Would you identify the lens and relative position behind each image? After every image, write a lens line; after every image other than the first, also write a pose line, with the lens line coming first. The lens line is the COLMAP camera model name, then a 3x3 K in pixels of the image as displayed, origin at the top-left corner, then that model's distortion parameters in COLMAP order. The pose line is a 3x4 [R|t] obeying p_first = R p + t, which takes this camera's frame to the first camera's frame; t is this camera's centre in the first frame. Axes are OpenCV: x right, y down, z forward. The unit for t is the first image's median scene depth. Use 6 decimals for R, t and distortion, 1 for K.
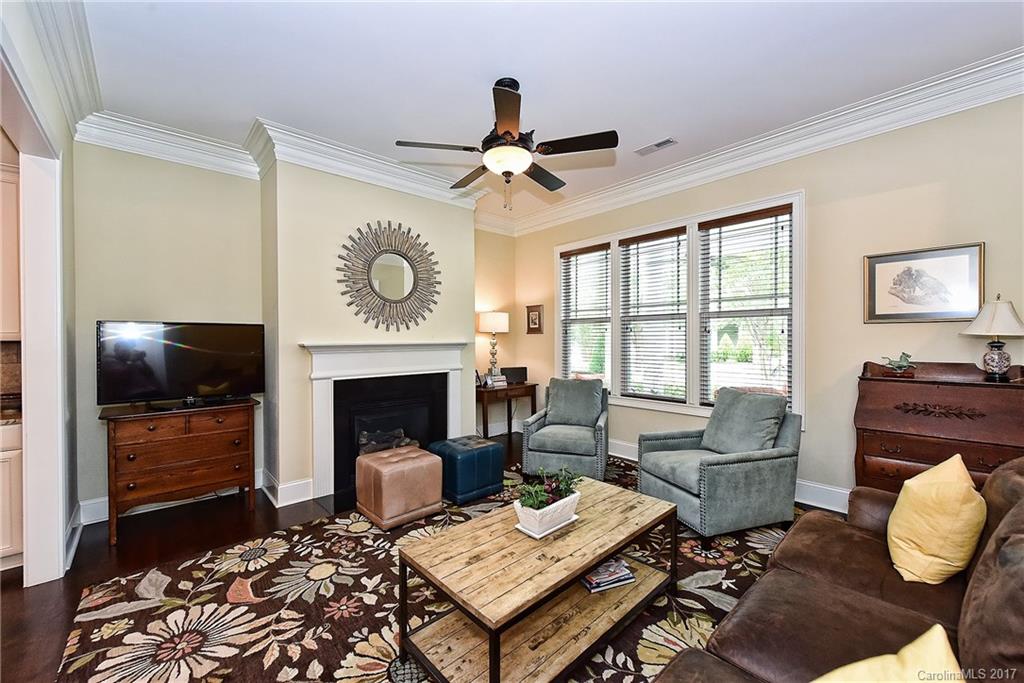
lens RADIAL K [[404.3, 0, 515.5], [0, 404.3, 341.1], [0, 0, 1]] dist [-0.002626, -0.000591]
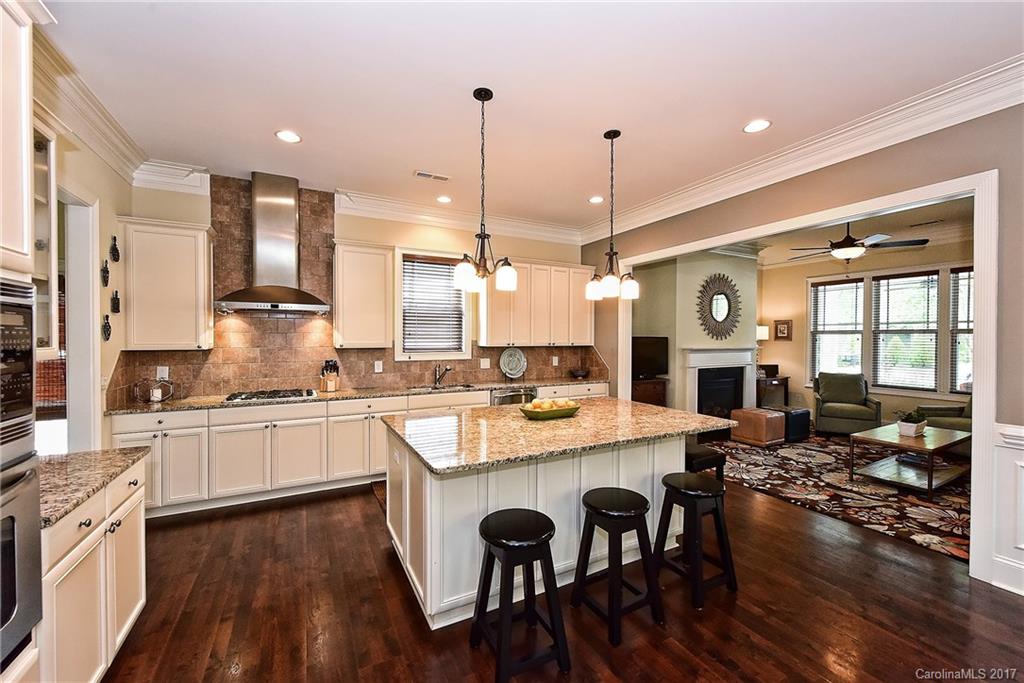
lens RADIAL K [[404.3, 0, 515.5], [0, 404.3, 341.1], [0, 0, 1]] dist [-0.002626, -0.000591]
pose [[0.968756, 0.011446, -0.247752, -0.935400], [-0.010664, 0.999933, 0.004500, -0.025493], [0.247787, -0.001718, 0.968813, -1.062076]]
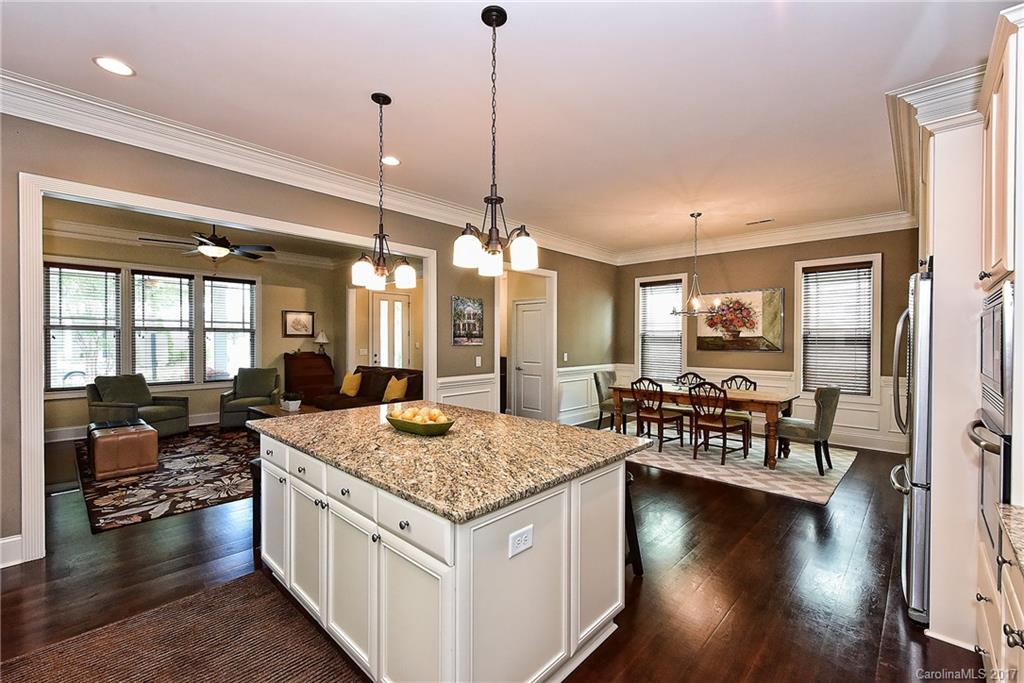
lens RADIAL K [[433.0, 0, 510.4], [0, 433.0, 346.6], [0, 0, 1]] dist [0.000321, 0.000034]
pose [[-0.075271, -0.010001, 0.997113, -1.938191], [0.002399, 0.999945, 0.010211, -0.012233], [-0.997160, 0.003161, -0.075243, -0.205199]]
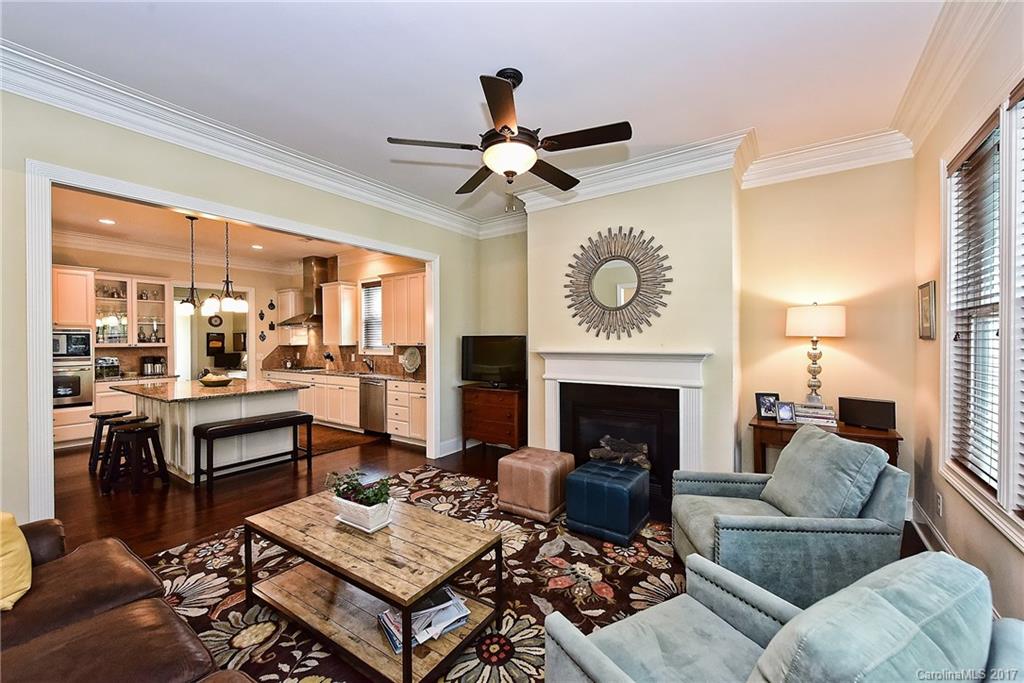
lens RADIAL K [[404.3, 0, 515.5], [0, 404.3, 341.1], [0, 0, 1]] dist [-0.002626, -0.000591]
pose [[0.225807, 0.009593, -0.974125, 0.799592], [-0.000846, 0.999953, 0.009652, -0.039299], [0.974172, -0.001355, 0.225804, 0.730422]]
